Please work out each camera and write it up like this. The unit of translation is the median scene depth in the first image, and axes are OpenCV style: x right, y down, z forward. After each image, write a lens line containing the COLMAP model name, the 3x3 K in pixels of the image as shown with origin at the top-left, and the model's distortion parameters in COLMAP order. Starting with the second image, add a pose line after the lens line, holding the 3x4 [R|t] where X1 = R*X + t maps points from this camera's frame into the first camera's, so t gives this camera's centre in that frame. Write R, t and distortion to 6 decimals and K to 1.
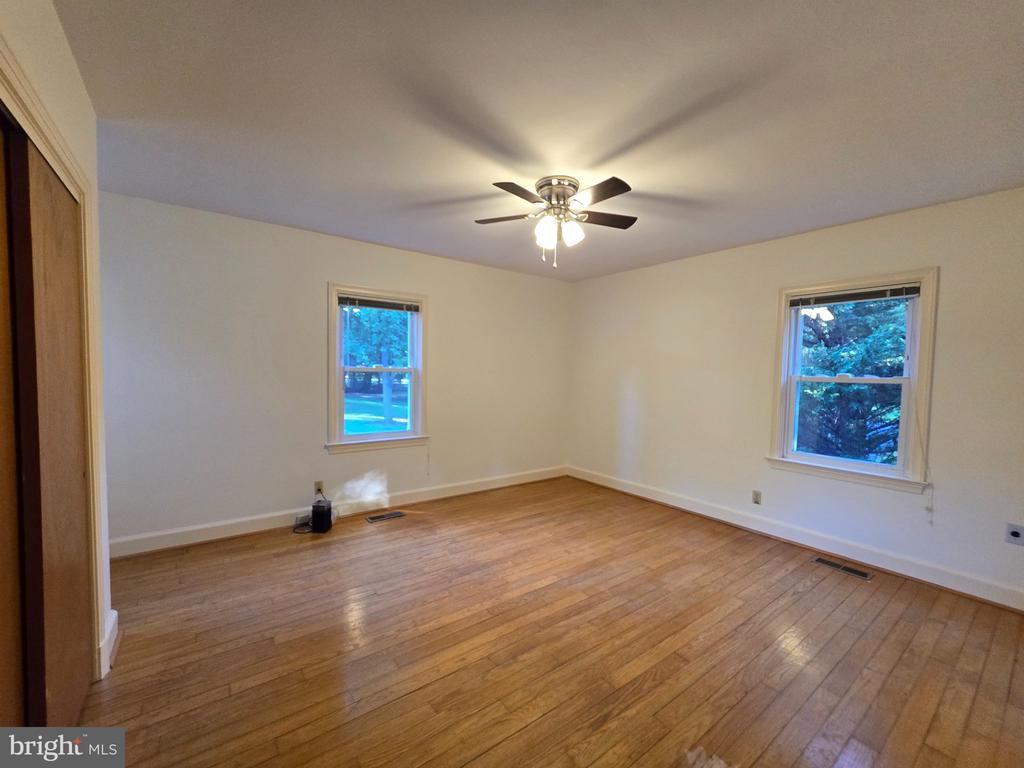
lens RADIAL K [[421.9, 0, 506.7], [0, 421.9, 382.4], [0, 0, 1]] dist [-0.001803, 0.001200]
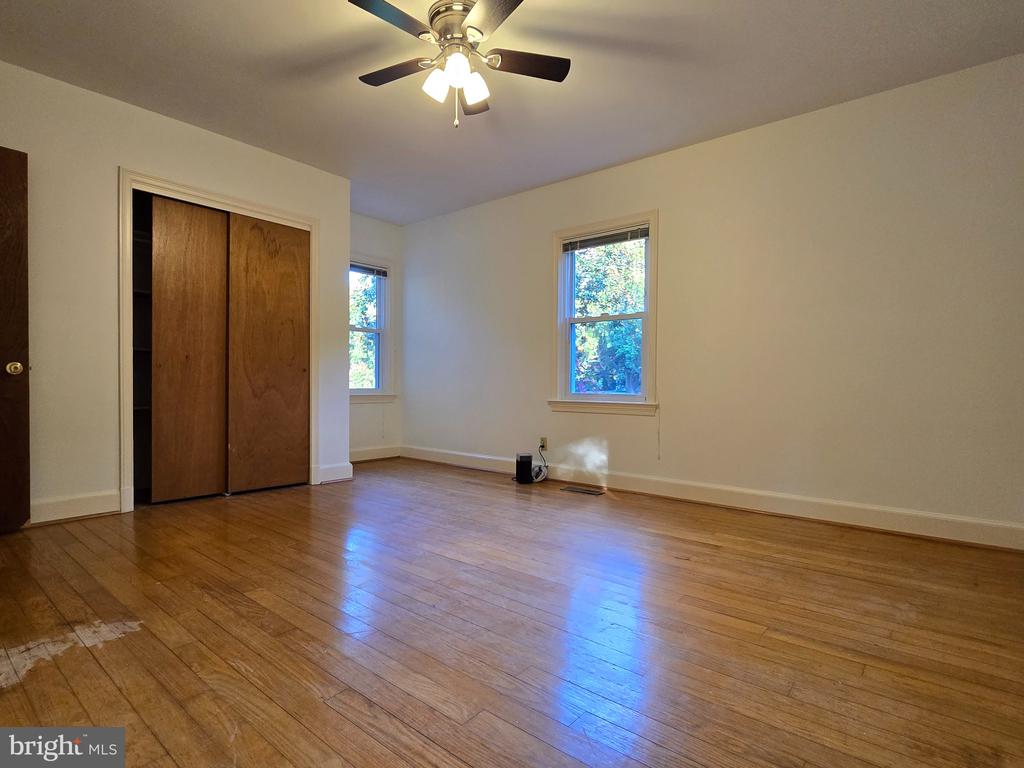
lens RADIAL K [[537.1, 0, 507.3], [0, 537.1, 388.8], [0, 0, 1]] dist [-0.002341, -0.001279]
pose [[0.227745, -0.003548, -0.973714, 0.696082], [-0.035751, 0.999289, -0.012003, 0.131144], [0.973064, 0.037545, 0.227456, 0.587212]]
